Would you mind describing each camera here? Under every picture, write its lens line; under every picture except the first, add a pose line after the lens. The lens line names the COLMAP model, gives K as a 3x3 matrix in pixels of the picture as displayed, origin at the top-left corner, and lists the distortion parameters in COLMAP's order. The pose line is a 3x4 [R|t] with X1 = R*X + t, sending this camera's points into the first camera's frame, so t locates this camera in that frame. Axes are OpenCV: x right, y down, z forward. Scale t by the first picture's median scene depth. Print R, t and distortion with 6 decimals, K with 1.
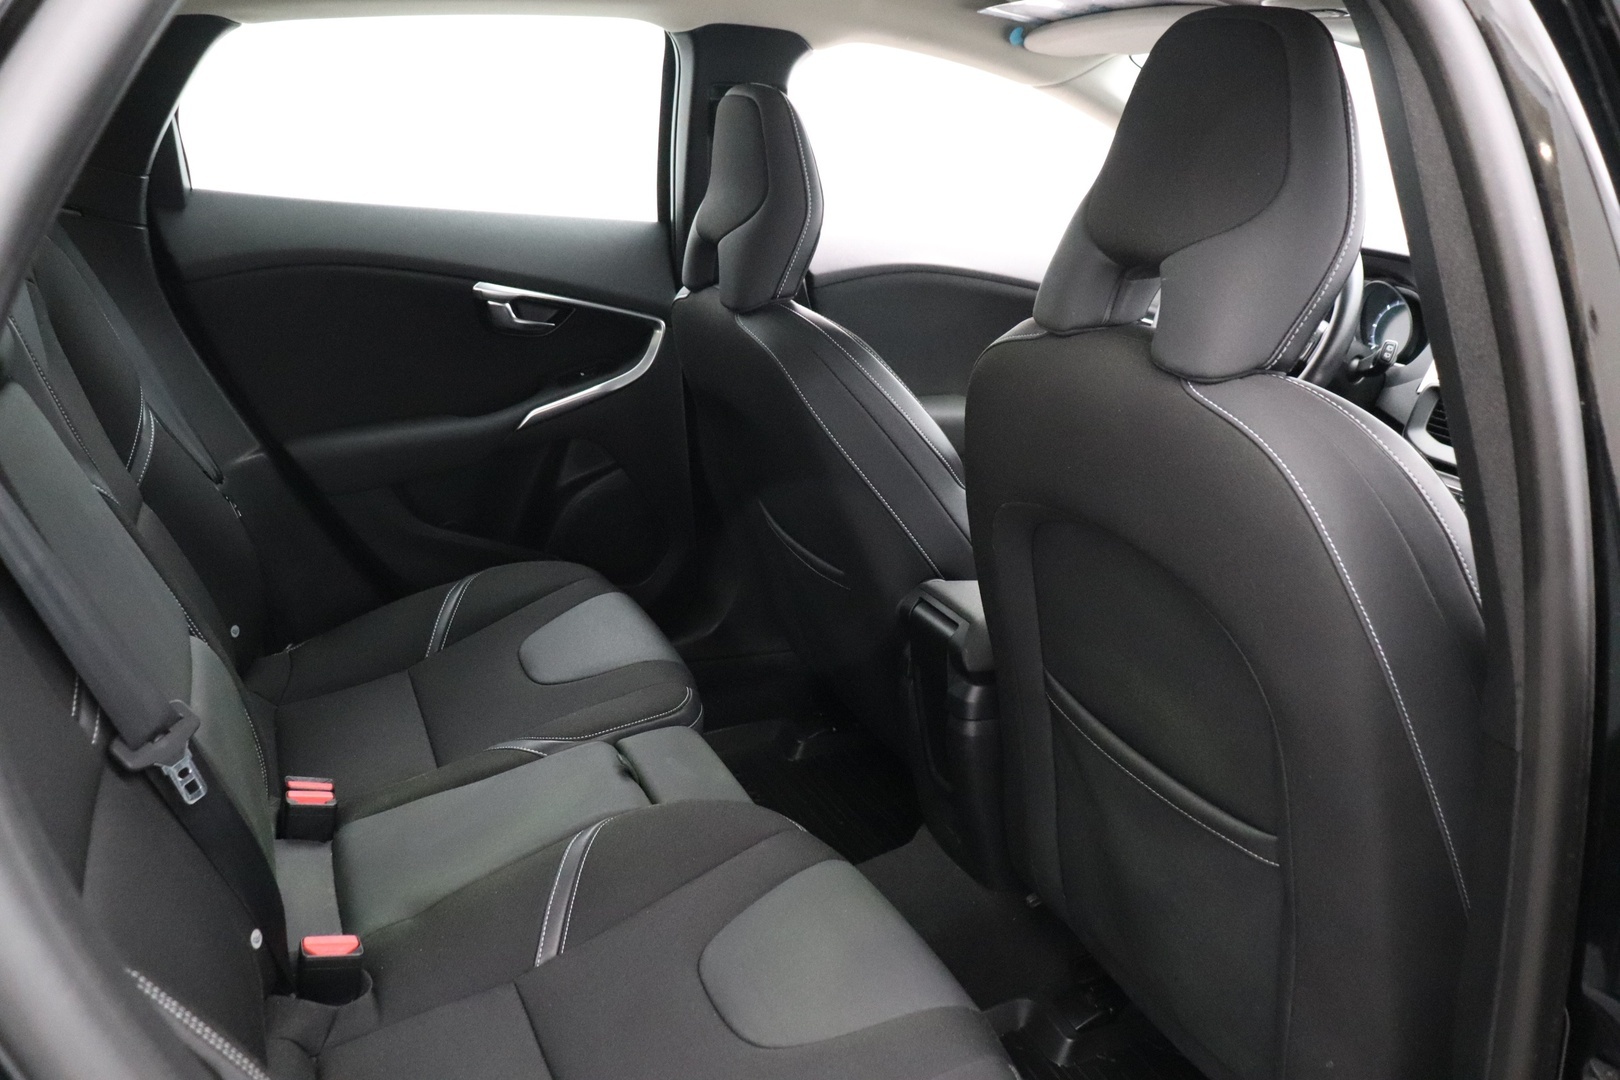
lens RADIAL K [[1348.9, 0, 810.0], [0, 1348.9, 540.0], [0, 0, 1]] dist [-0.176627, 0.172332]
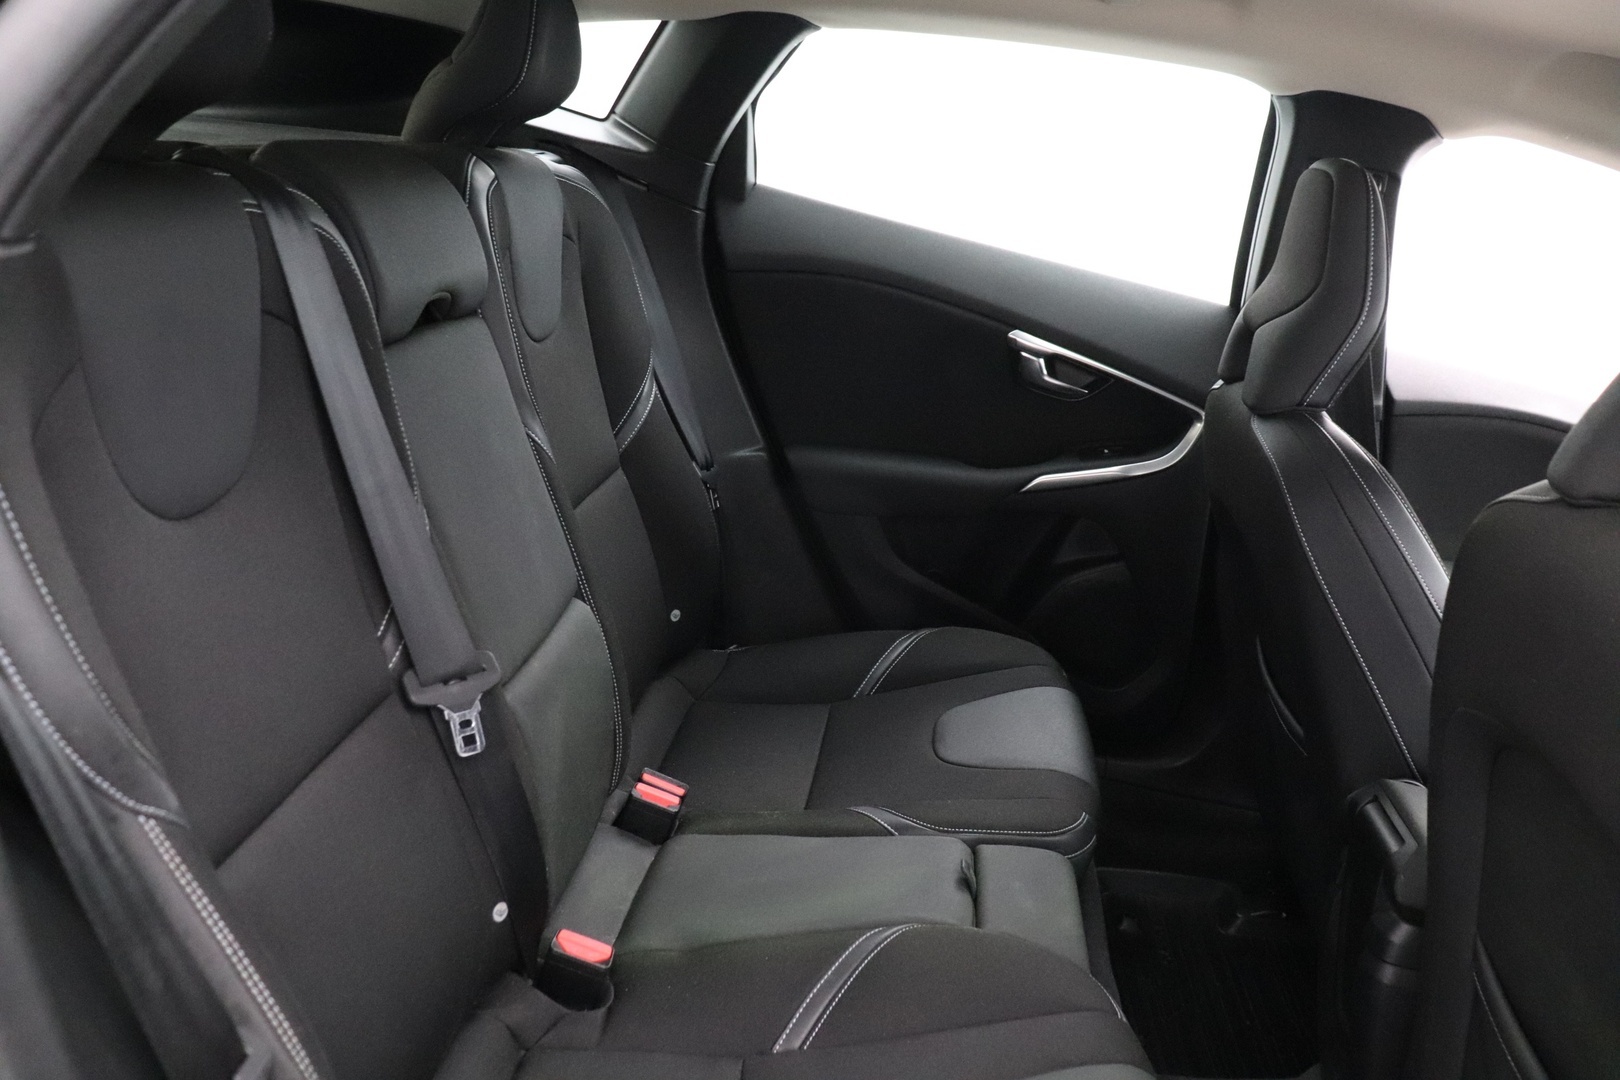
lens RADIAL K [[1348.9, 0, 810.0], [0, 1348.9, 540.0], [0, 0, 1]] dist [-0.176627, 0.172332]
pose [[0.863415, 0.239682, -0.443923, 0.097226], [-0.266568, 0.963814, 0.001915, -0.016057], [0.428318, 0.116682, 0.896063, 0.124623]]
